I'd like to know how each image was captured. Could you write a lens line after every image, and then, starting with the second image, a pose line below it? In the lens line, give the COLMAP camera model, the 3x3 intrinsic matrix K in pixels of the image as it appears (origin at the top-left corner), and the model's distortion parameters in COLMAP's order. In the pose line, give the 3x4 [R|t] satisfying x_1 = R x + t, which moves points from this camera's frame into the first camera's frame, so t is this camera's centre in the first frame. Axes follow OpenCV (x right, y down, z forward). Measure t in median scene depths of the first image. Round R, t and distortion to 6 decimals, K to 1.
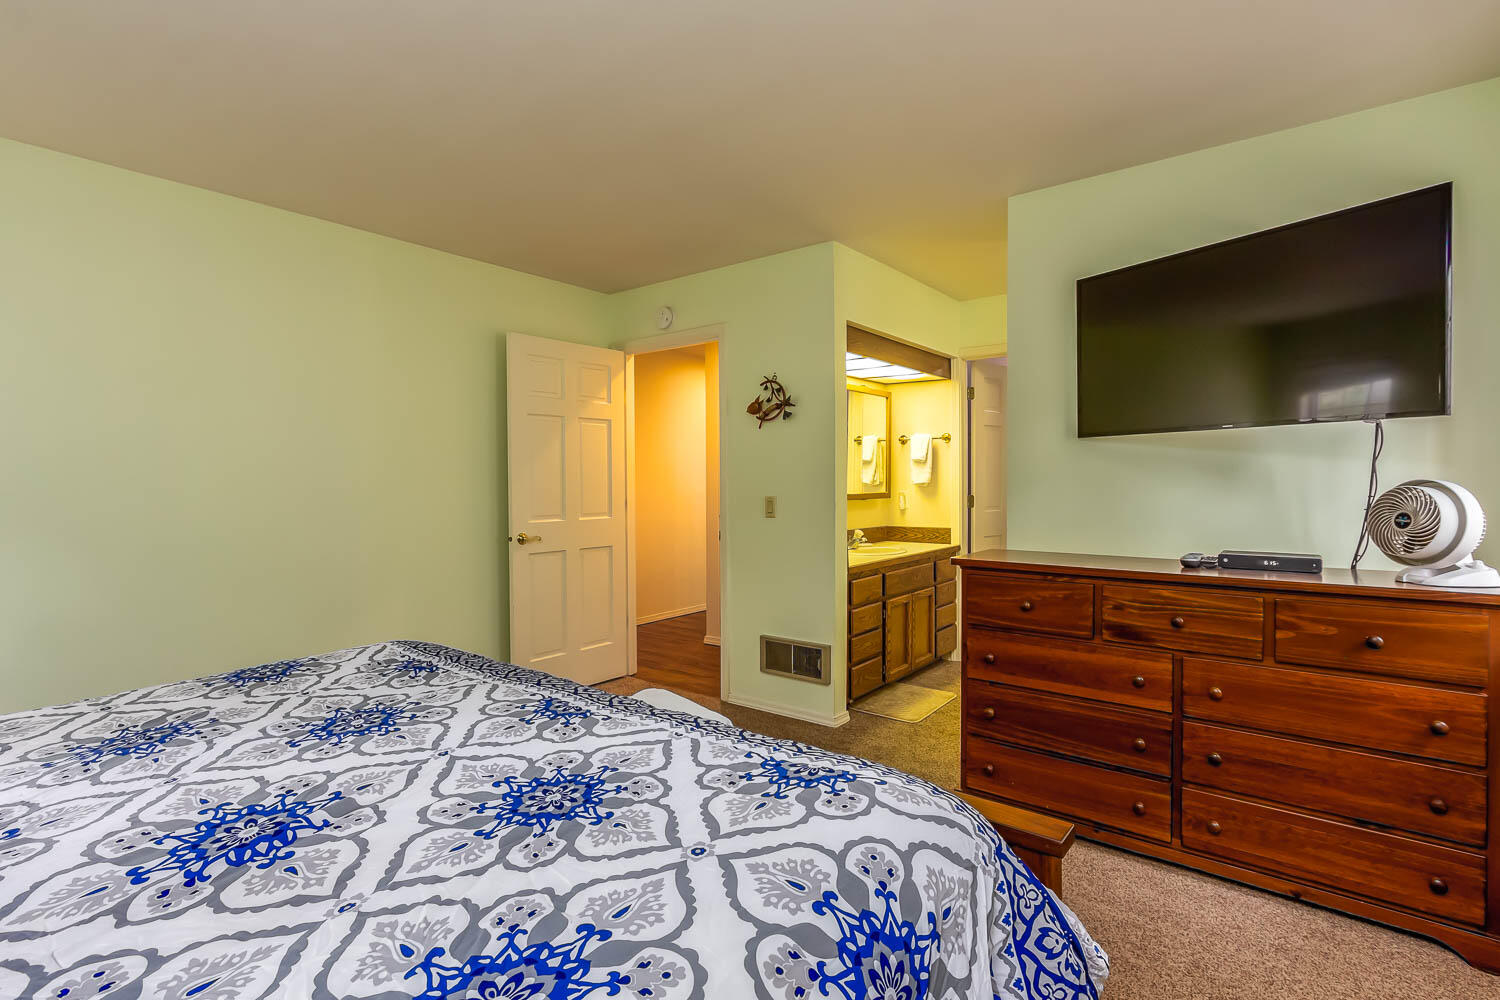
lens RADIAL K [[694.0, 0, 750.0], [0, 694.0, 500.0], [0, 0, 1]] dist [-0.007594, 0.001298]
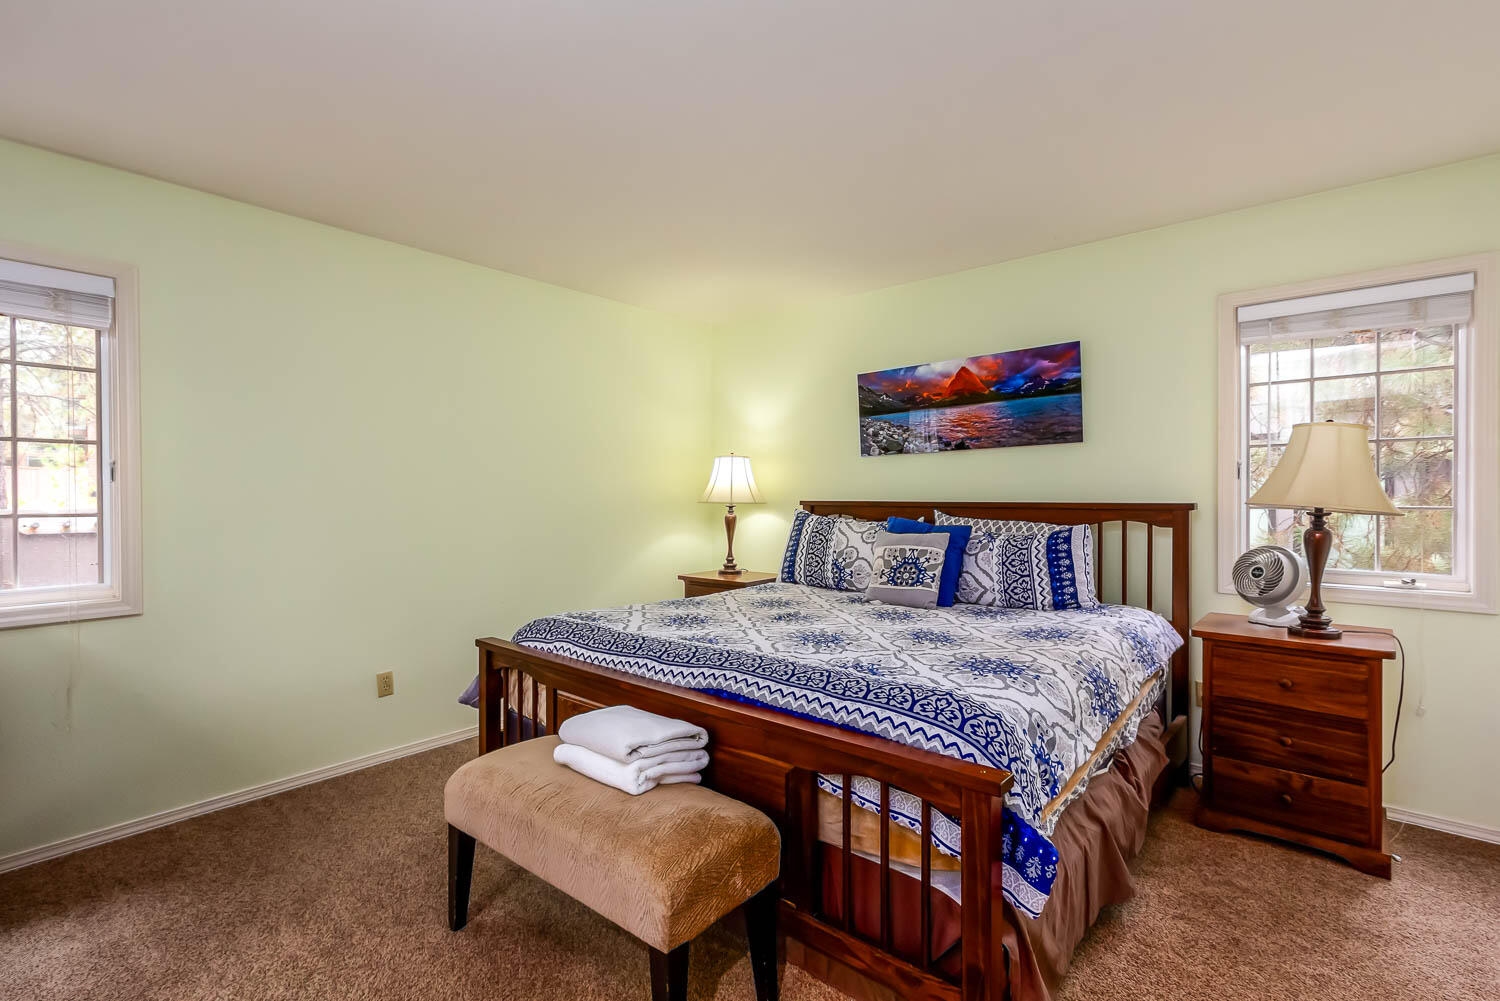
lens RADIAL K [[694.0, 0, 750.0], [0, 694.0, 500.5], [0, 0, 1]] dist [-0.007594, 0.001298]
pose [[0.028181, -0.005044, 0.999590, -3.019362], [0.025440, 0.999667, 0.004327, 0.272986], [-0.999279, 0.025308, 0.028300, 1.585280]]
